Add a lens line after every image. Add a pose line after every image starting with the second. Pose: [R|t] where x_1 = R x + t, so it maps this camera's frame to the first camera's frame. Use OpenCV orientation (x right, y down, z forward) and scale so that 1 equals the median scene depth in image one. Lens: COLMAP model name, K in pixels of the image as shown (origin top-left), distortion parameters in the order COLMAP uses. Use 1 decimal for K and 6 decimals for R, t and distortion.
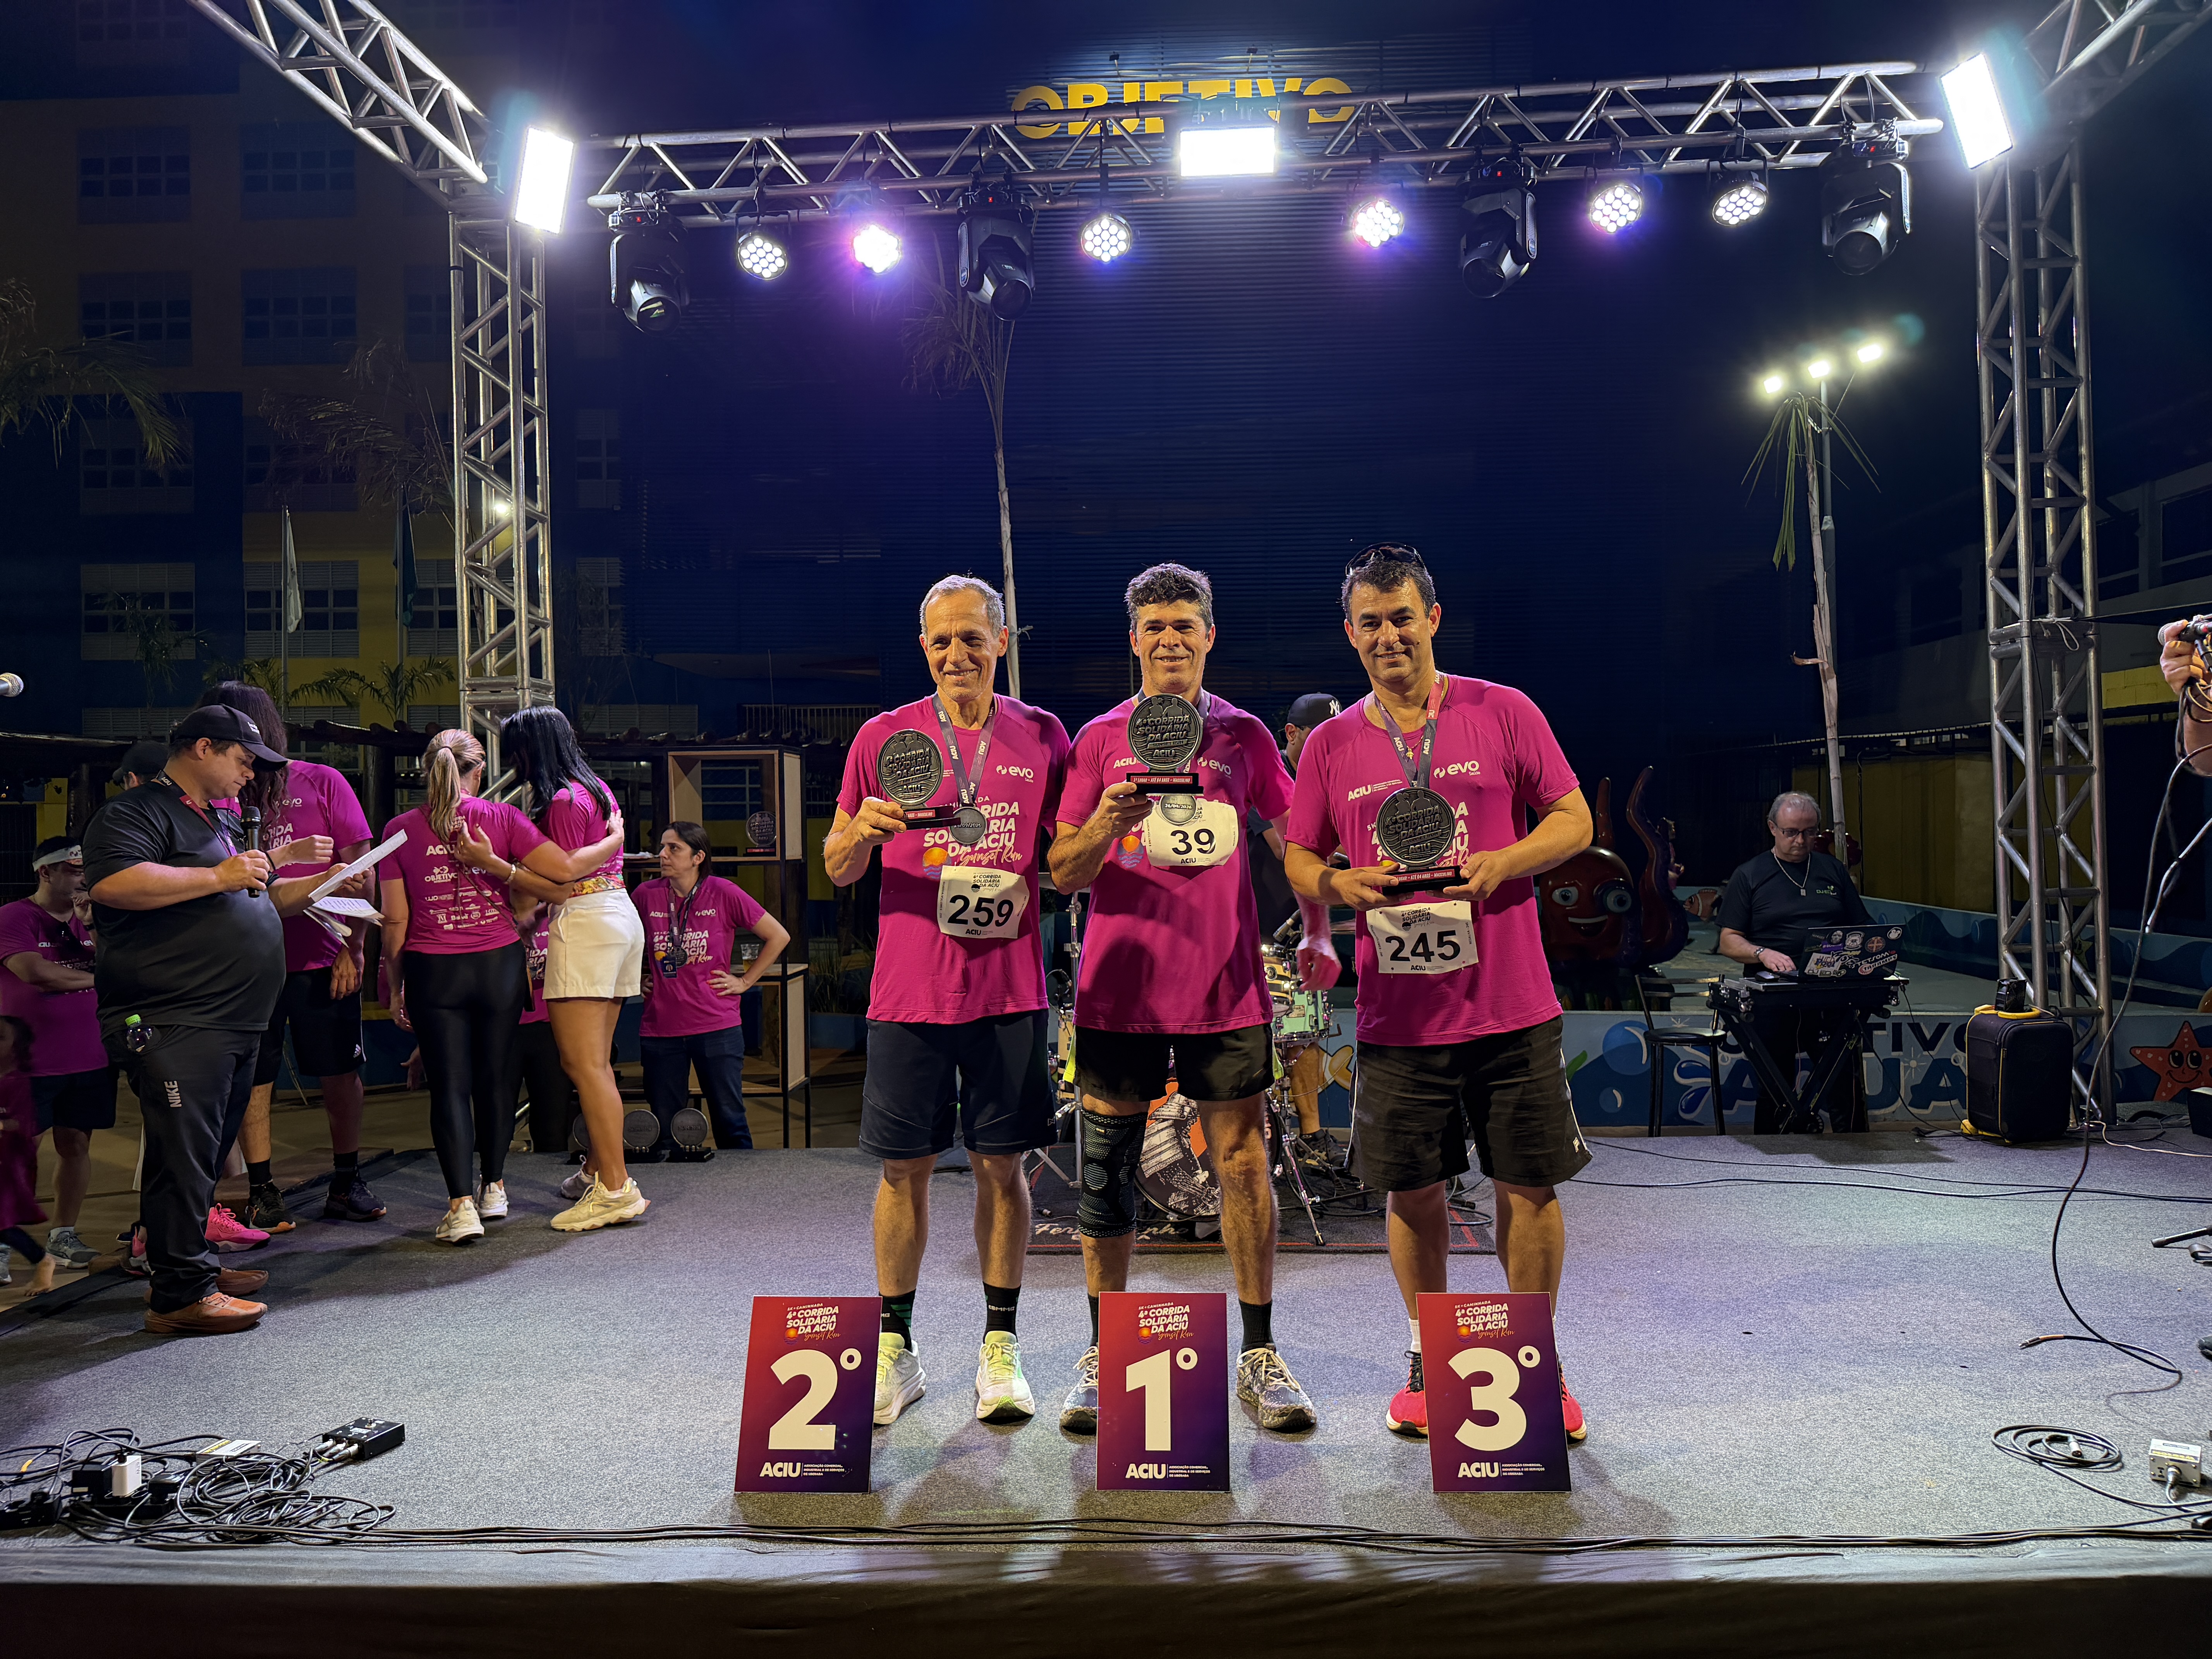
lens RADIAL K [[1662.8, 0, 1102.8], [0, 1662.8, 819.4], [0, 0, 1]] dist [0.003388, -0.018546]
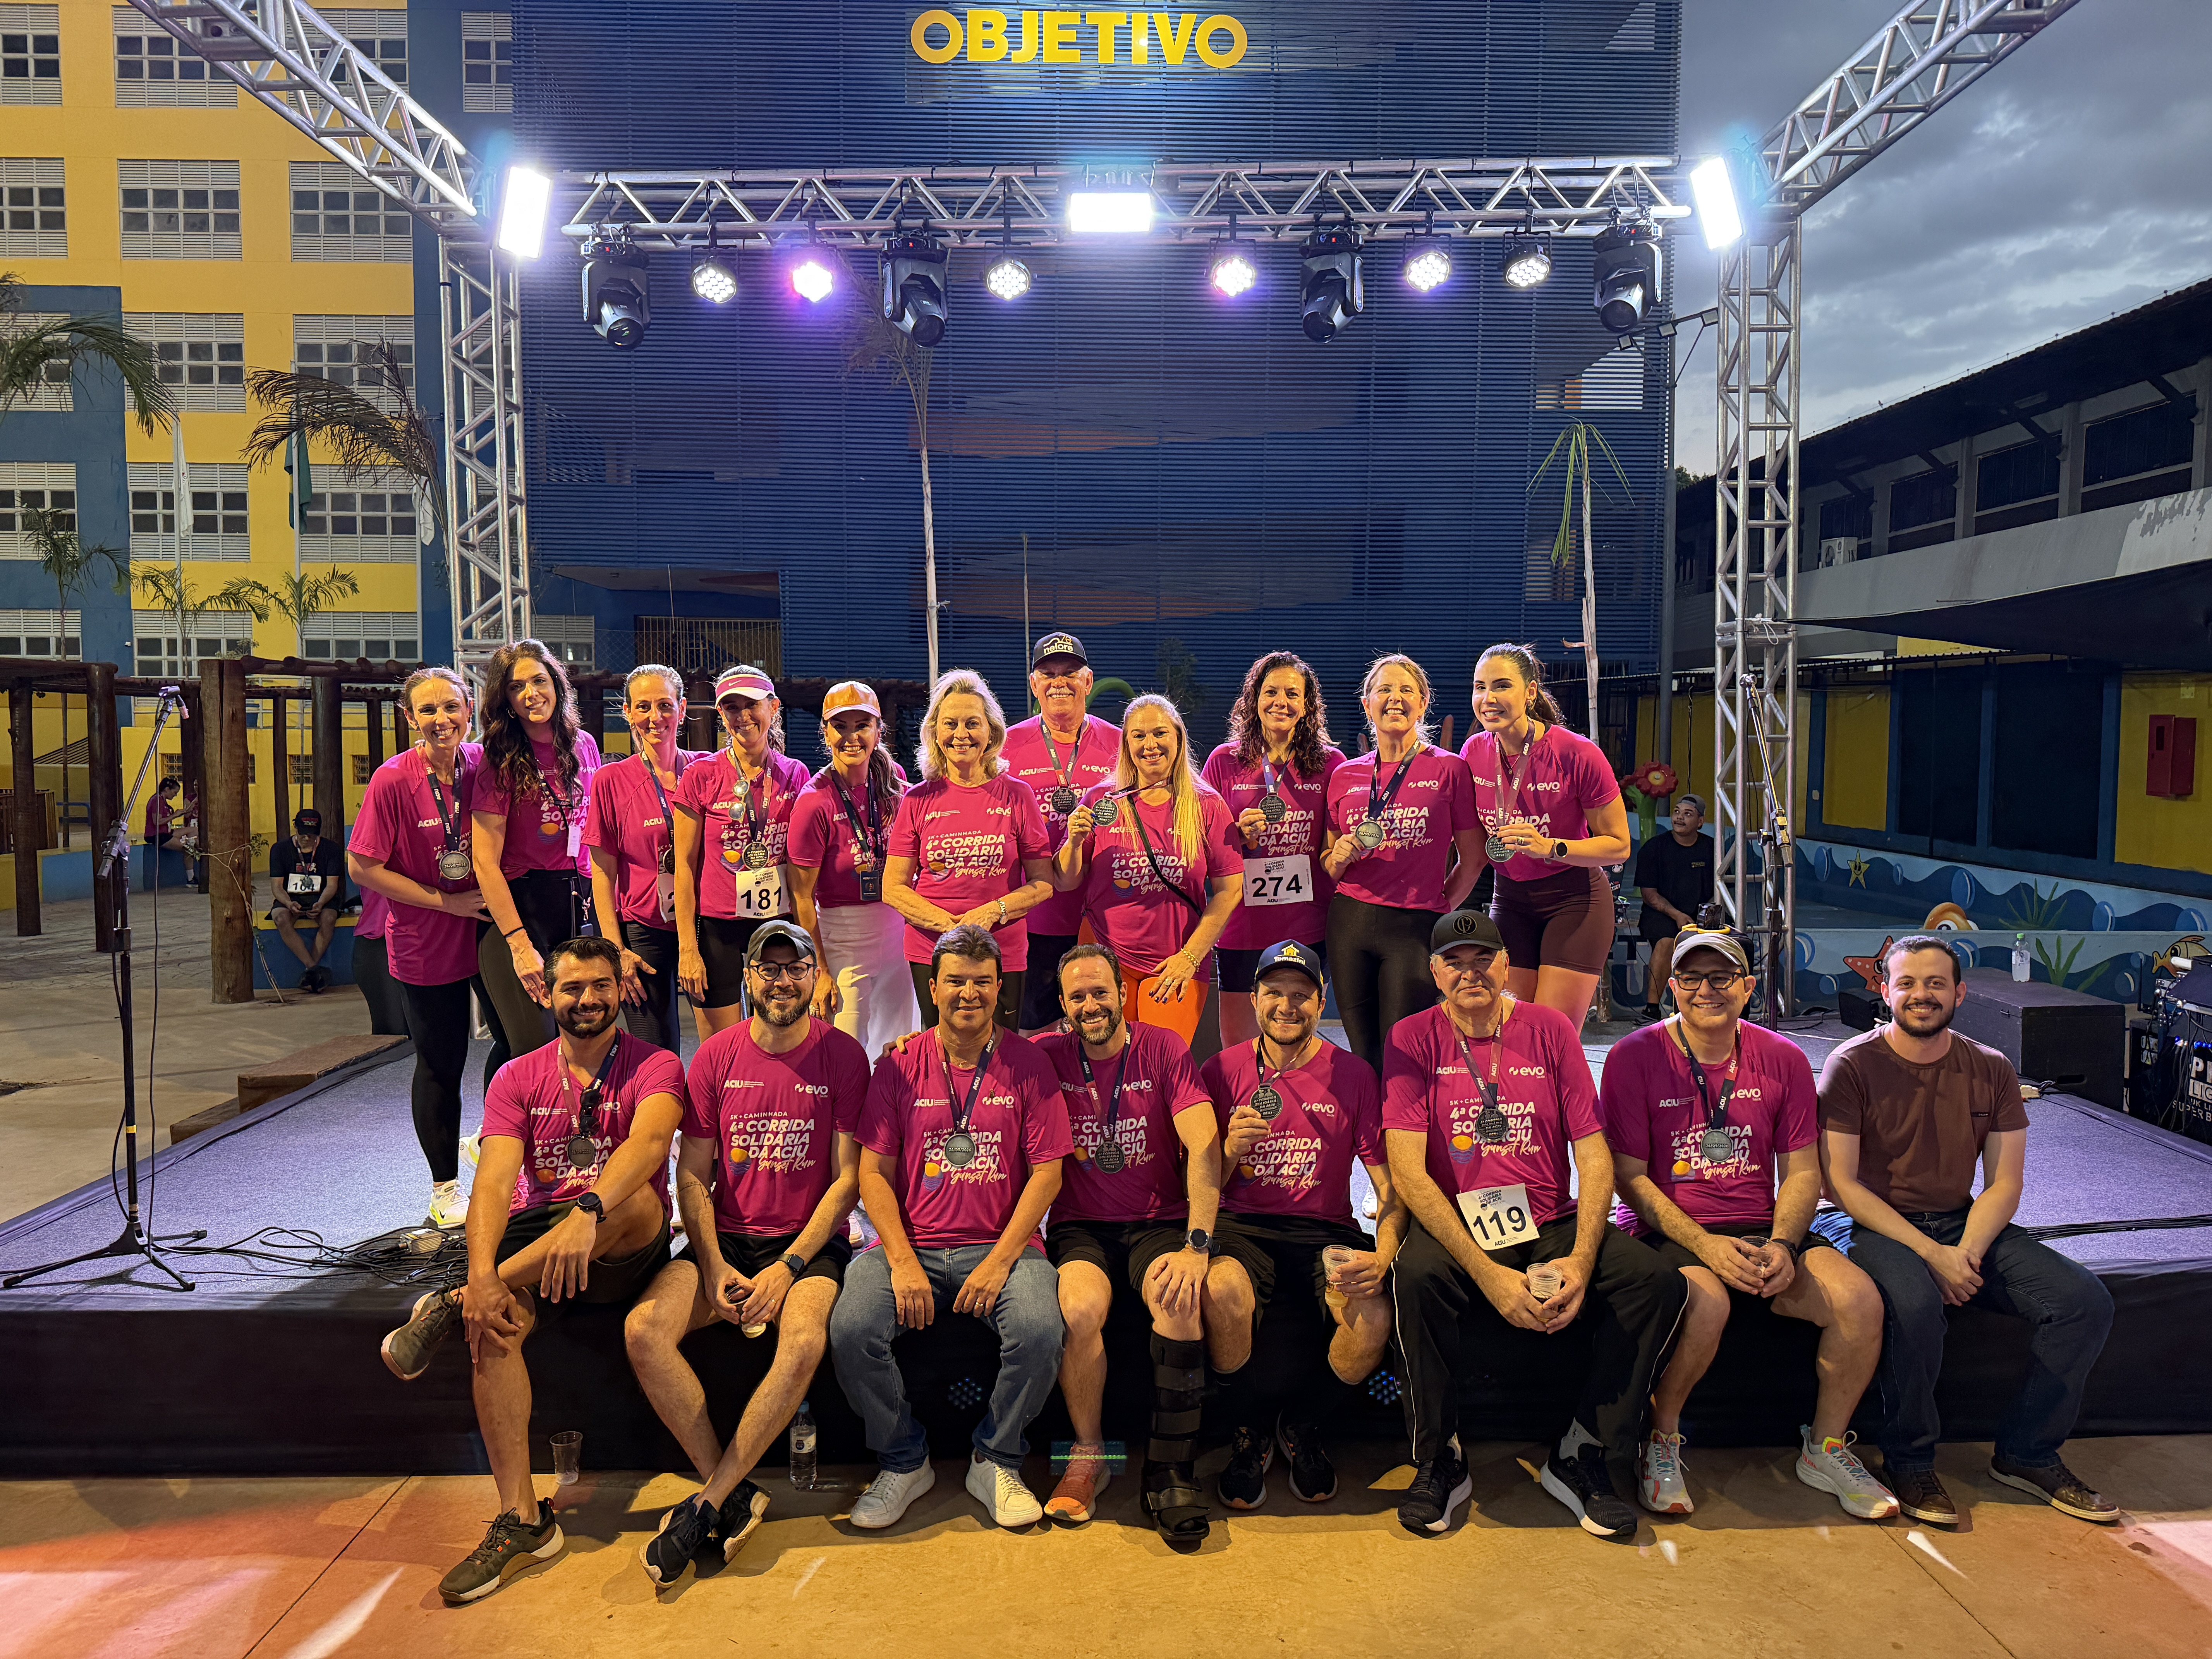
lens RADIAL K [[1668.8, 0, 1117.9], [0, 1668.8, 825.9], [0, 0, 1]] dist [0.040432, -0.086099]
pose [[0.997169, 0.008922, 0.074658, -0.005959], [-0.013492, 0.998051, 0.060926, -0.033650], [-0.073969, -0.061761, 0.995346, -0.230003]]
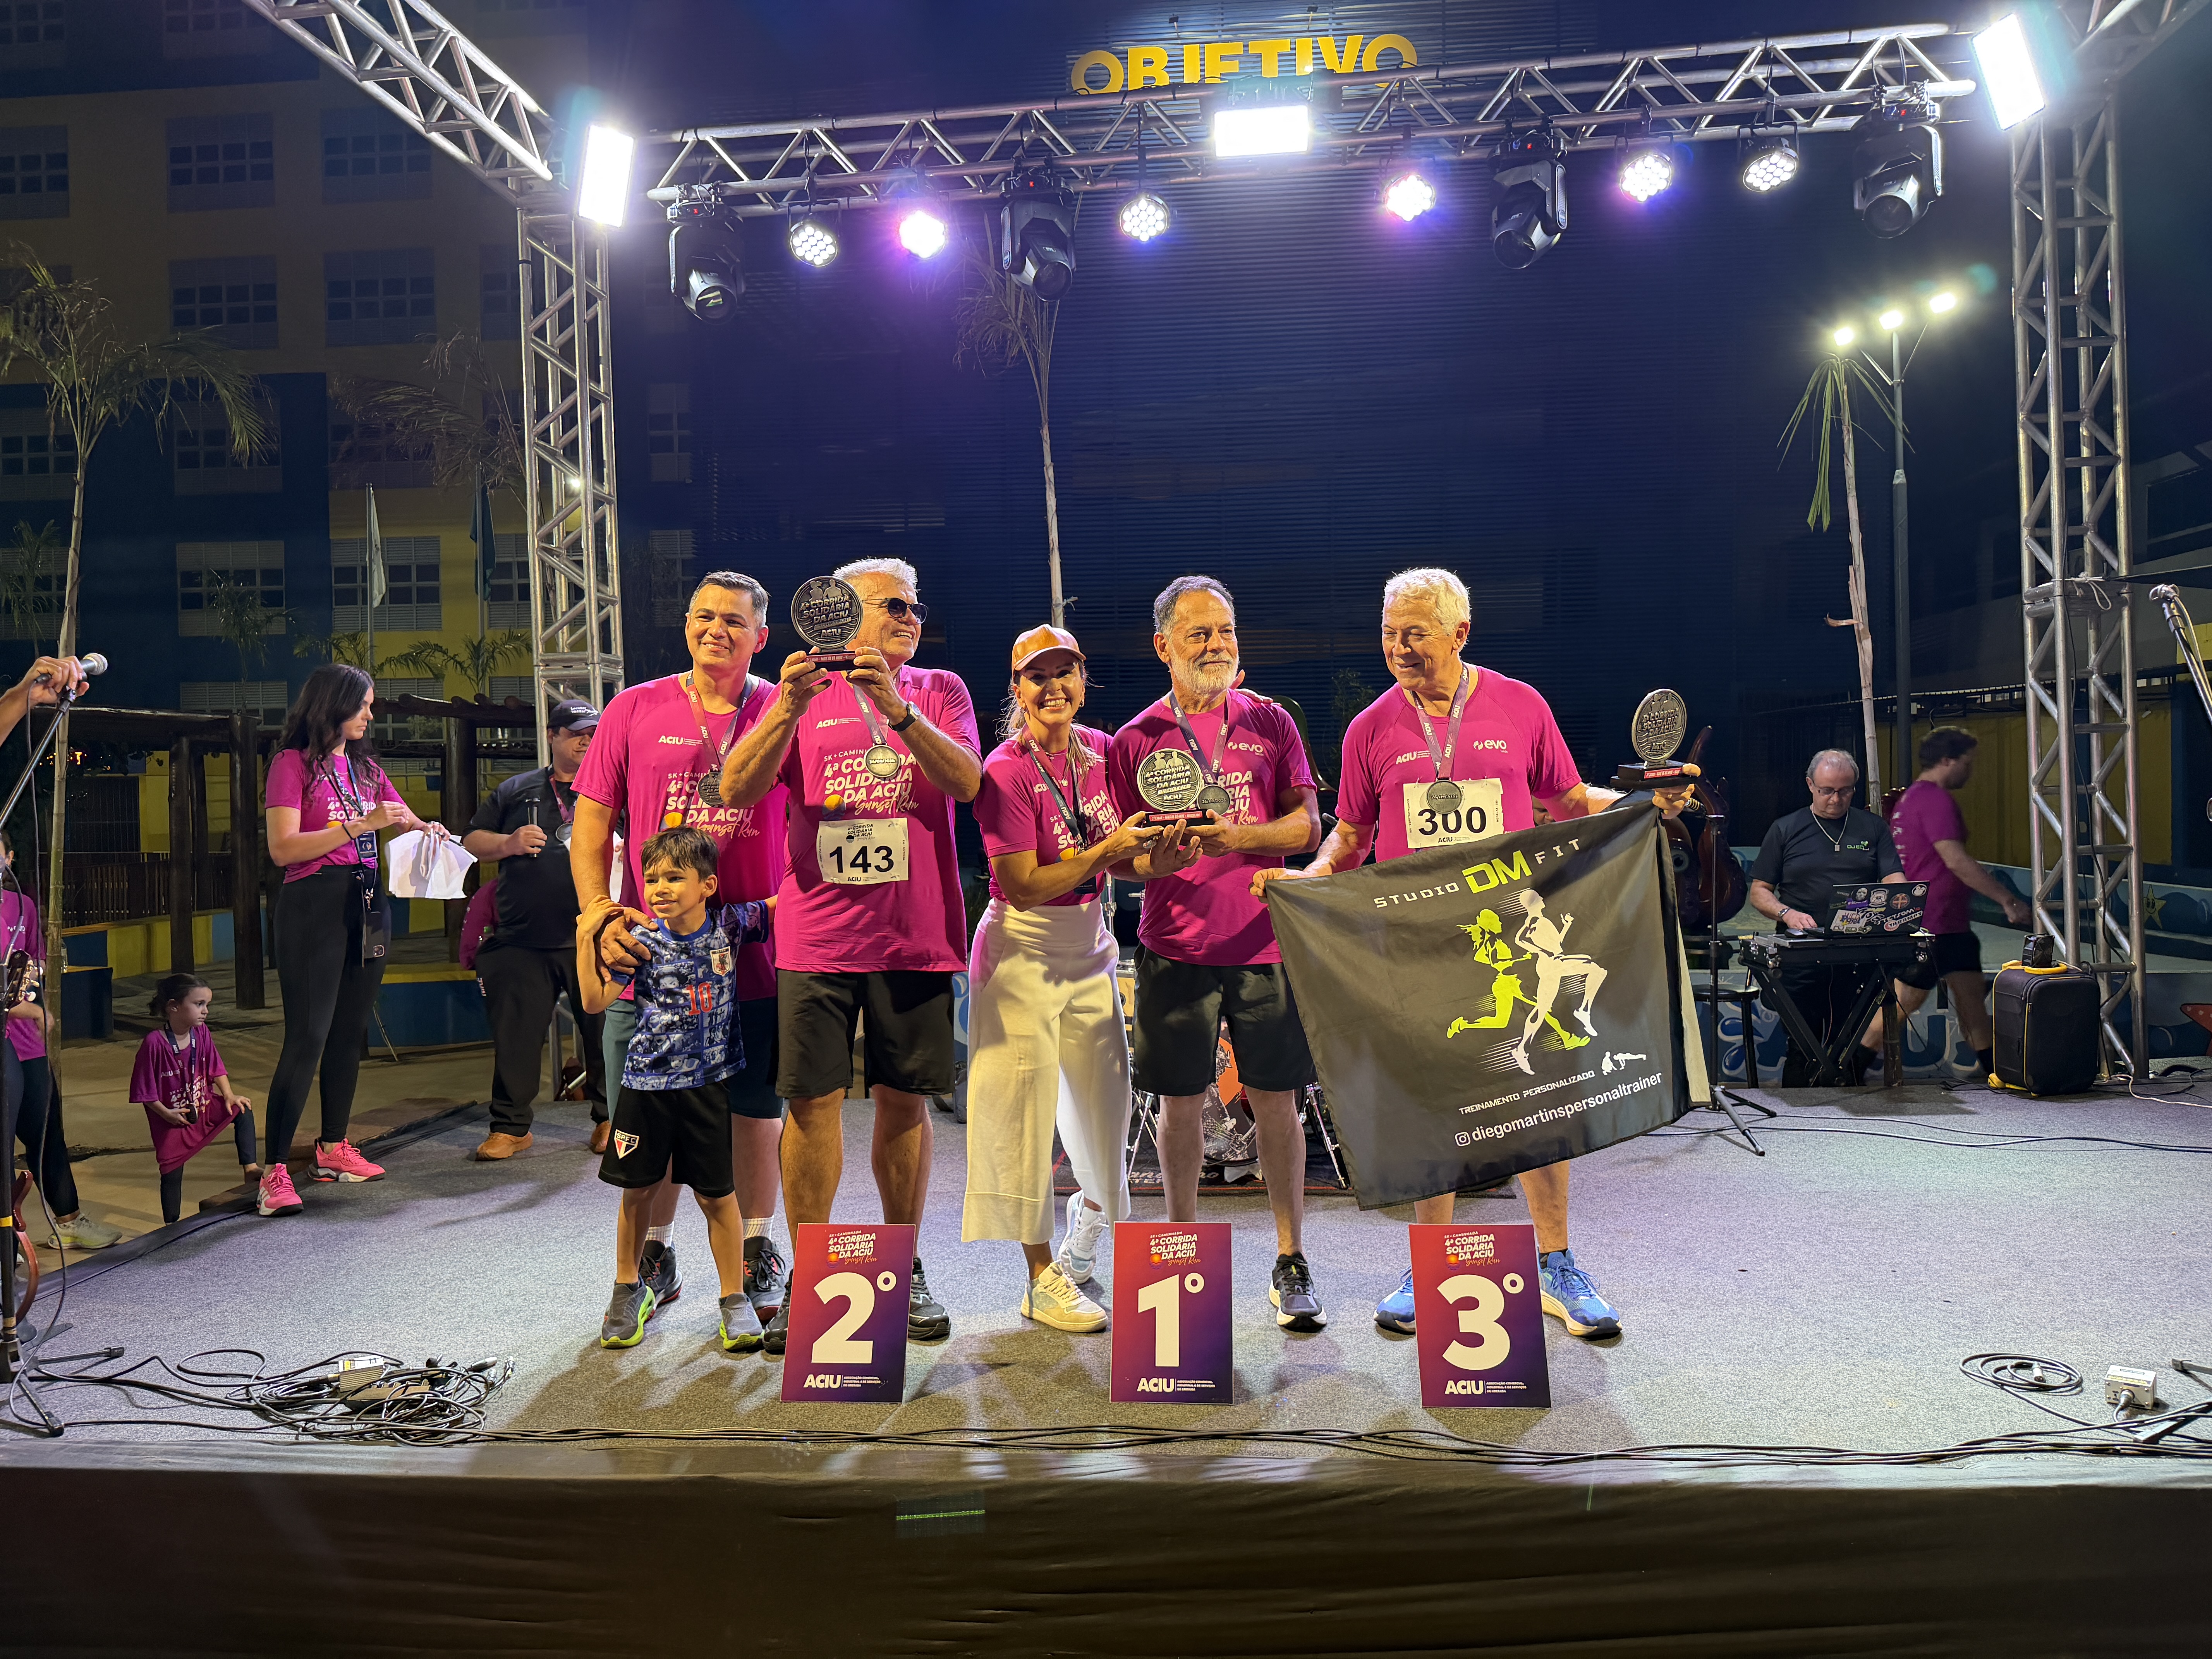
lens RADIAL K [[1664.1, 0, 1092.3], [0, 1664.1, 812.9], [0, 0, 1]] dist [0.006325, -0.024304]
pose [[0.998732, -0.006411, -0.049933, 0.019457], [0.007310, 0.999814, 0.017839, -0.000536], [0.049809, -0.018181, 0.998593, -0.037655]]
